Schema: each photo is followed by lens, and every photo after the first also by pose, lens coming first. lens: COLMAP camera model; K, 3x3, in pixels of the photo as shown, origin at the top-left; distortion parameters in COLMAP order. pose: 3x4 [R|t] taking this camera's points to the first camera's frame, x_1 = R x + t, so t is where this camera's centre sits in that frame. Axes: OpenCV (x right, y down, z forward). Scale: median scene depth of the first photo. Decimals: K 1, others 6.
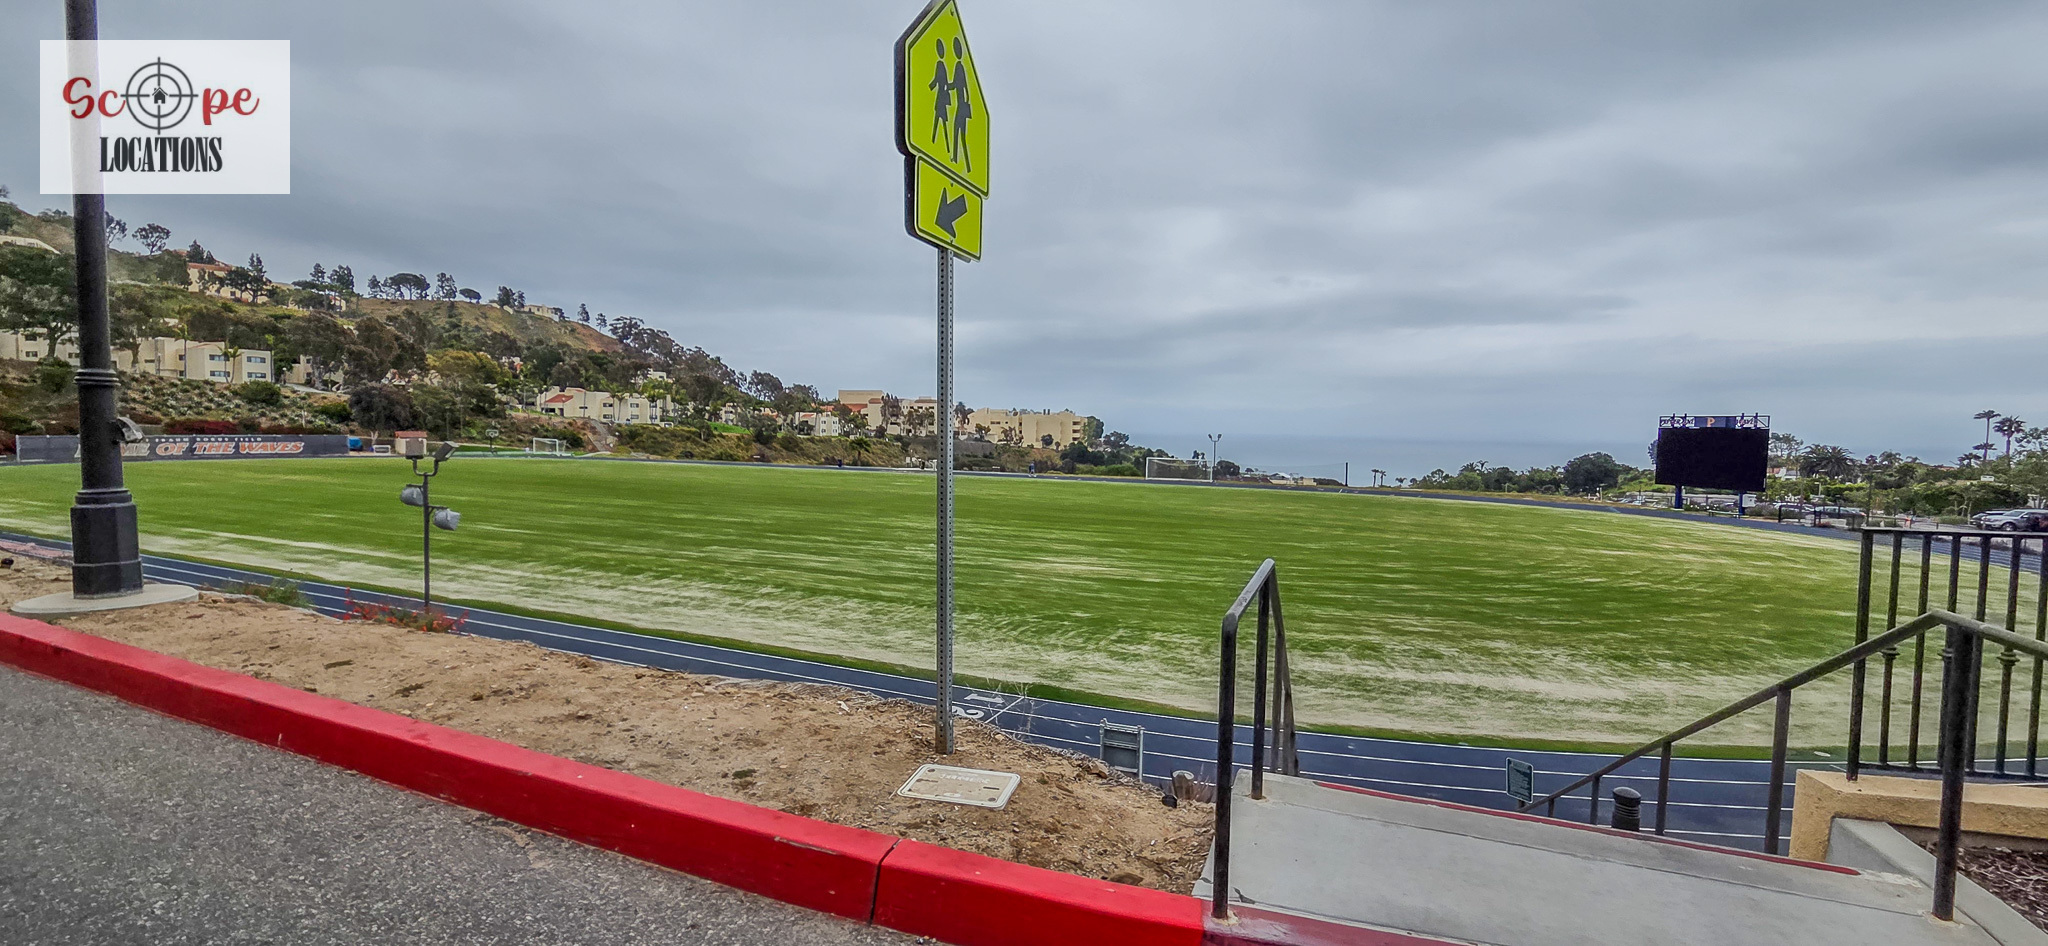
lens RADIAL K [[859.1, 0, 1024.0], [0, 859.1, 473.0], [0, 0, 1]] dist [0.009185, 0.000158]
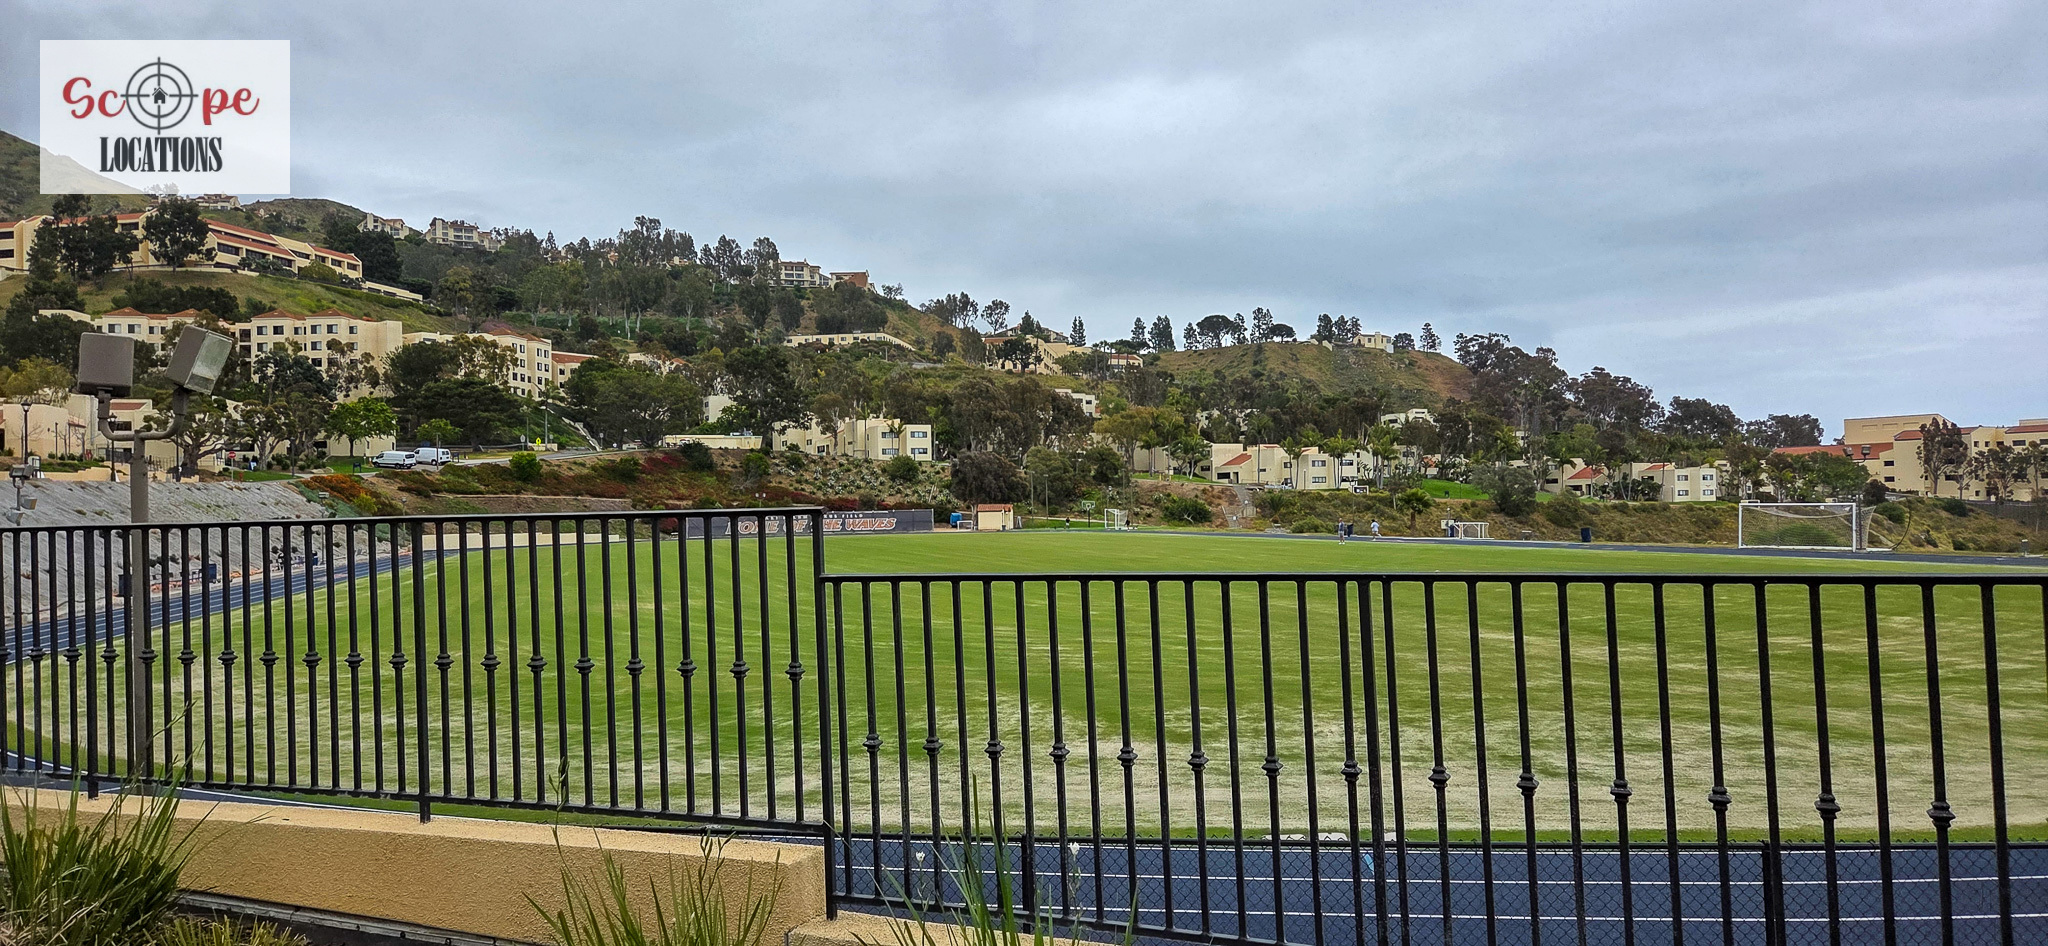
lens RADIAL K [[1397.7, 0, 1026.7], [0, 1397.7, 495.6], [0, 0, 1]] dist [0.103467, -0.063151]
pose [[0.652003, -0.034232, -0.757443, 0.134588], [-0.013058, 0.998325, -0.056359, 0.007800], [0.758104, 0.046637, 0.650464, 0.042143]]
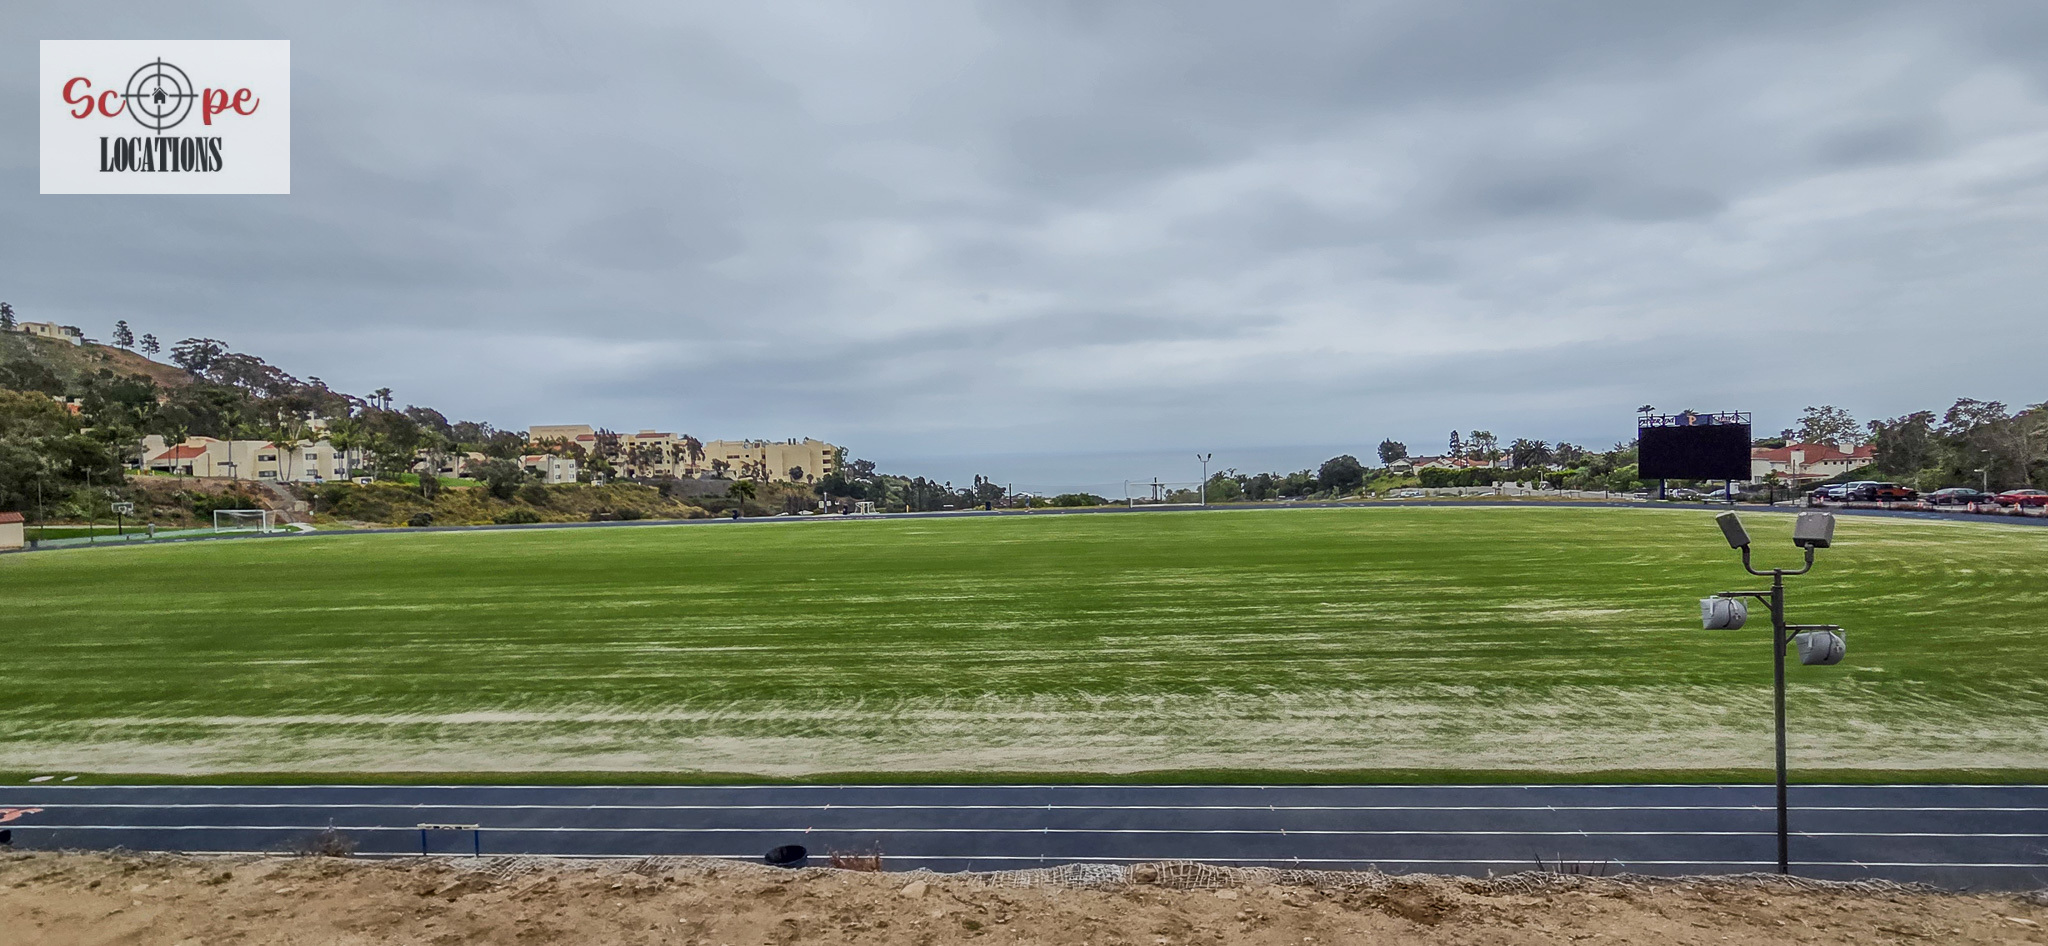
lens RADIAL K [[916.3, 0, 1024.0], [0, 916.3, 473.0], [0, 0, 1]] dist [0.000596, 0.000132]
pose [[0.938822, -0.056541, 0.339729, -0.079009], [0.067056, 0.997563, -0.019282, -0.004915], [-0.337811, 0.040884, 0.940326, 0.034666]]
